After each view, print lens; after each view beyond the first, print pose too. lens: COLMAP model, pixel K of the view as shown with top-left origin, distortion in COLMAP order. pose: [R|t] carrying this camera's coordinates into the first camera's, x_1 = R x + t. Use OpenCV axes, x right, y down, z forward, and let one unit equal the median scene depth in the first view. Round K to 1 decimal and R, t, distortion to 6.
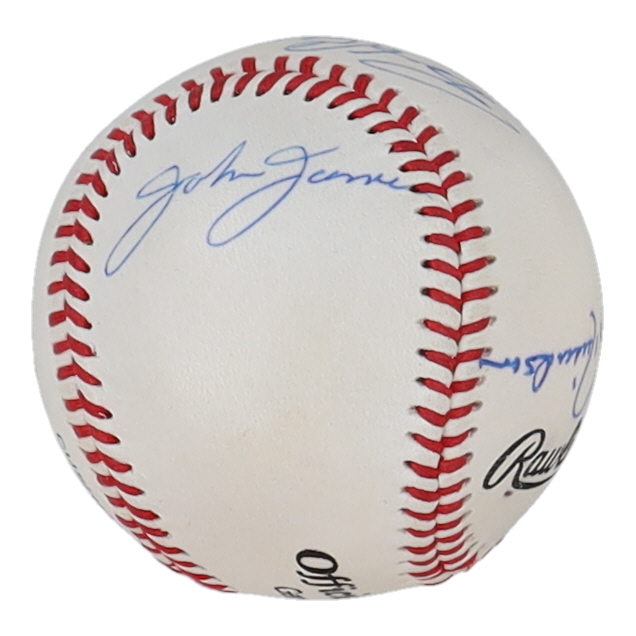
lens RADIAL K [[1049.8, 0, 318.0], [0, 1049.8, 318.0], [0, 0, 1]] dist [-0.005659, -0.017442]
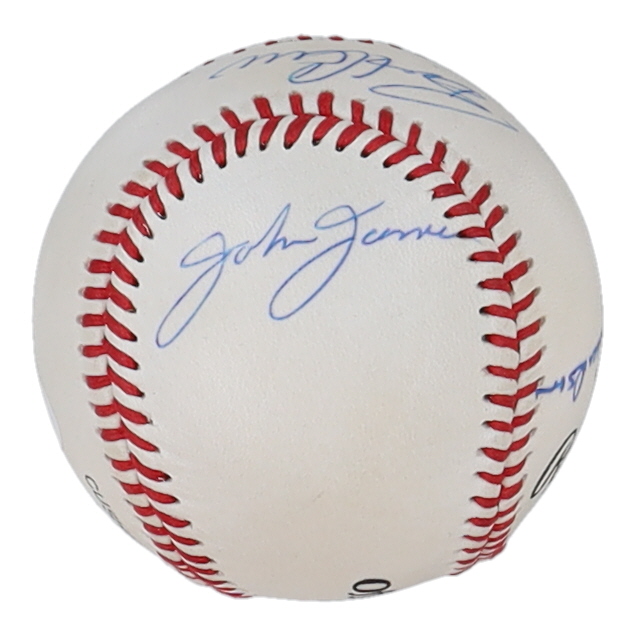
lens RADIAL K [[1049.8, 0, 318.0], [0, 1049.8, 318.0], [0, 0, 1]] dist [-0.005659, -0.017442]
pose [[0.994438, -0.101411, 0.028423, -0.079558], [0.100562, 0.994483, 0.029861, -0.085479], [-0.031295, -0.026836, 0.999150, -0.000017]]
